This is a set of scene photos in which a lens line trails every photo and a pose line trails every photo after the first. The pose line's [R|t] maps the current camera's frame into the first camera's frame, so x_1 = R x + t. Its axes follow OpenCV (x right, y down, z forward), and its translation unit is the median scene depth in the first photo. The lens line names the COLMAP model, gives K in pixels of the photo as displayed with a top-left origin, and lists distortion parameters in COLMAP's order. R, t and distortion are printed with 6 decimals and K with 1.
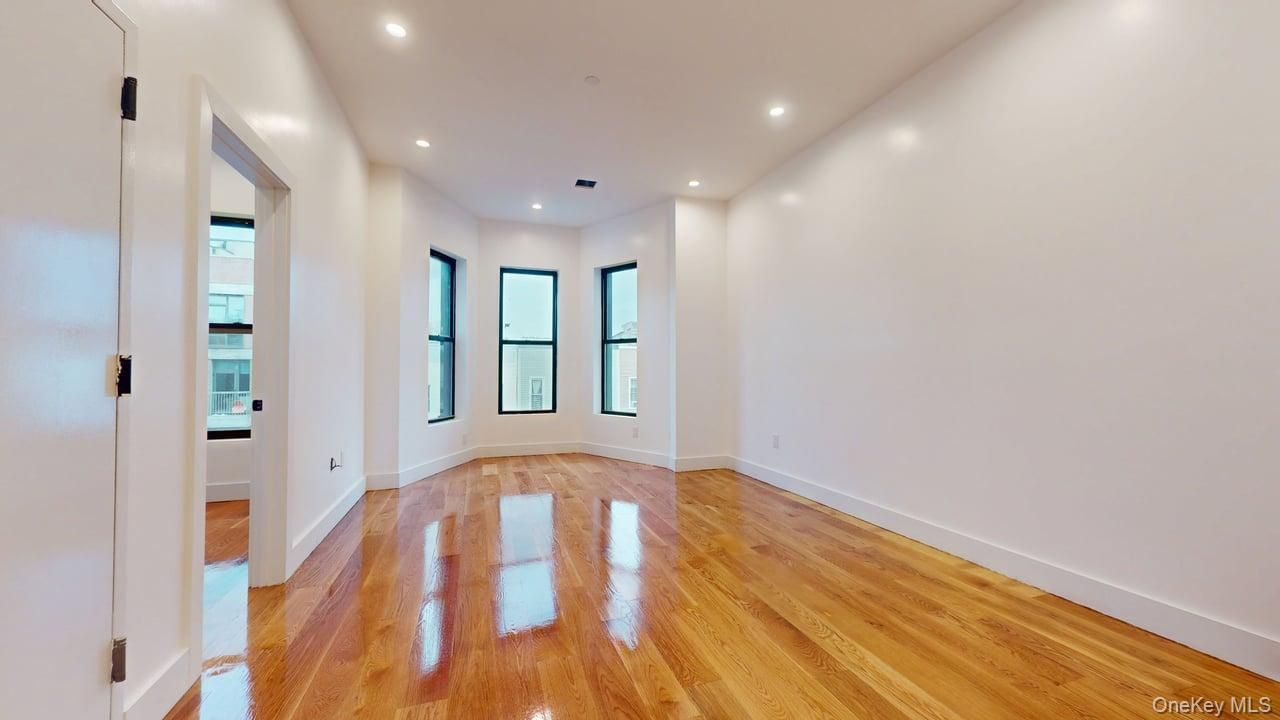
lens RADIAL K [[470.7, 0, 640.0], [0, 470.7, 360.0], [0, 0, 1]] dist [0.001084, -0.000045]
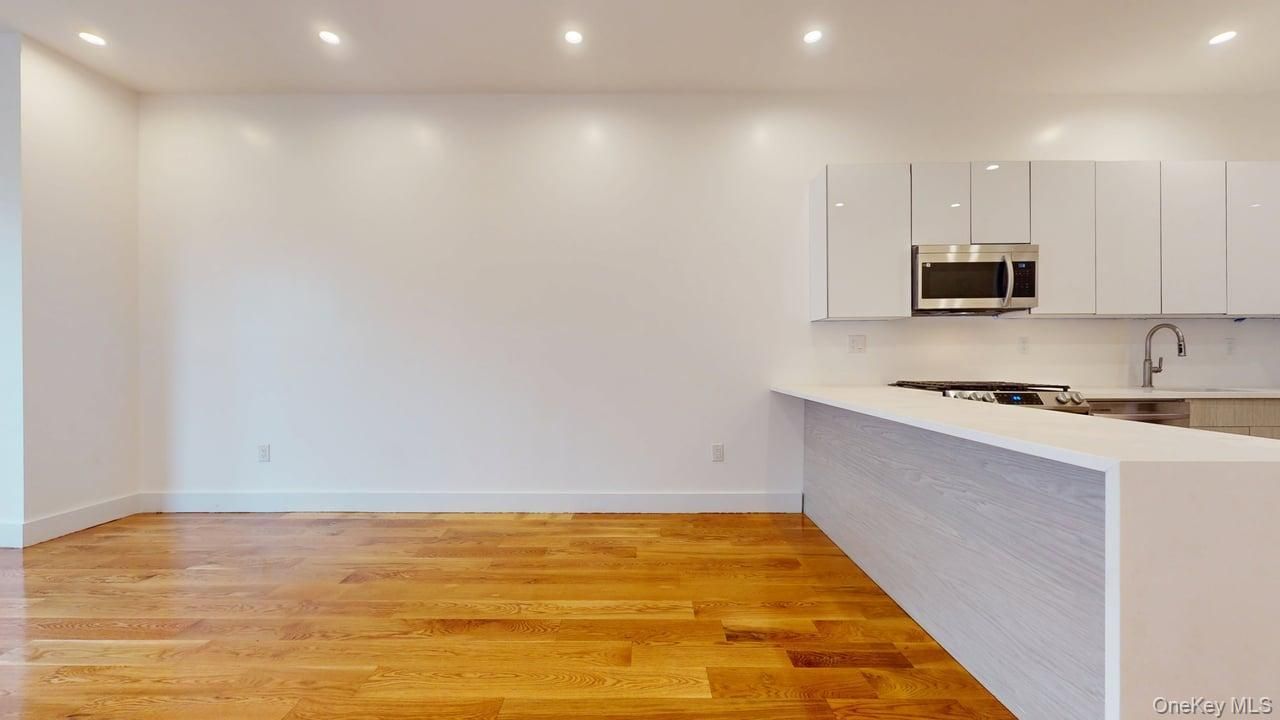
lens RADIAL K [[470.7, 0, 640.0], [0, 470.7, 360.0], [0, 0, 1]] dist [0.001084, -0.000045]
pose [[0.334813, -0.002043, 0.942282, -0.185362], [-0.020403, 0.999747, 0.009418, 0.001837], [-0.942064, -0.022379, 0.334687, 0.142329]]
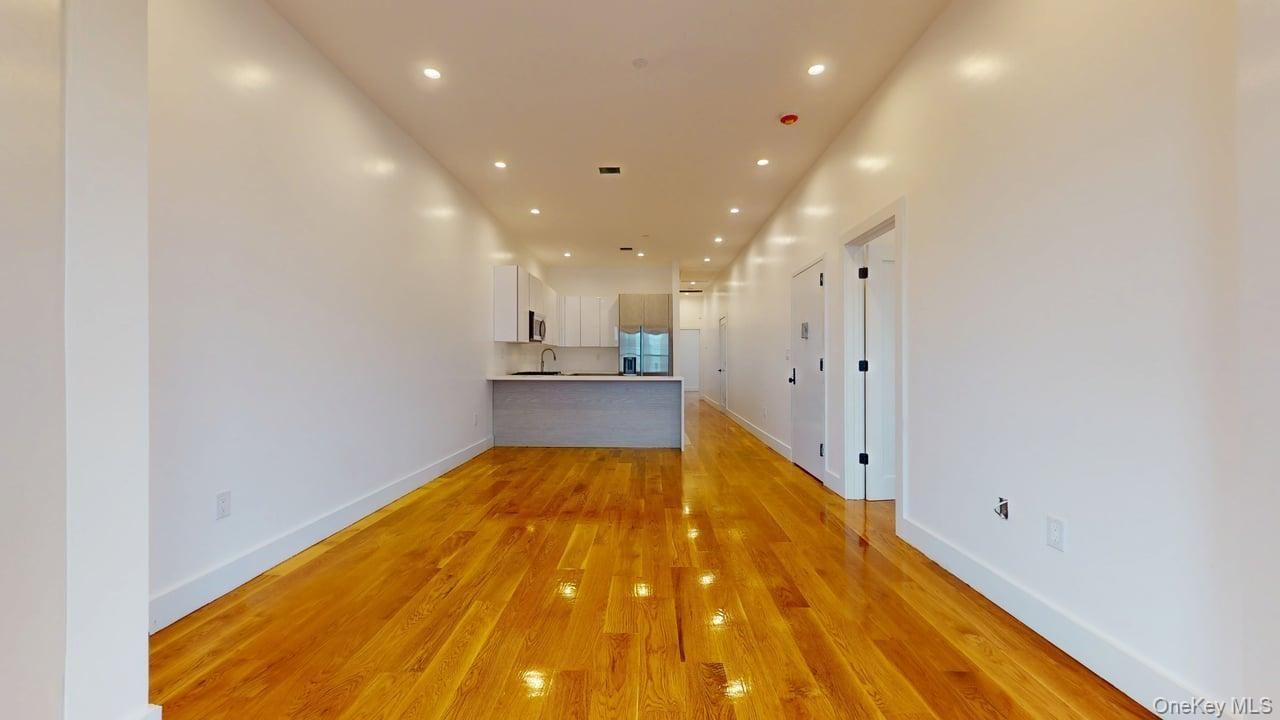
lens RADIAL K [[470.7, 0, 640.0], [0, 470.7, 360.0], [0, 0, 1]] dist [0.001084, -0.000045]
pose [[-0.937583, 0.000746, 0.347762, -0.247883], [-0.008341, 0.999662, -0.024633, 0.022164], [-0.347662, -0.025996, -0.937259, 1.077953]]
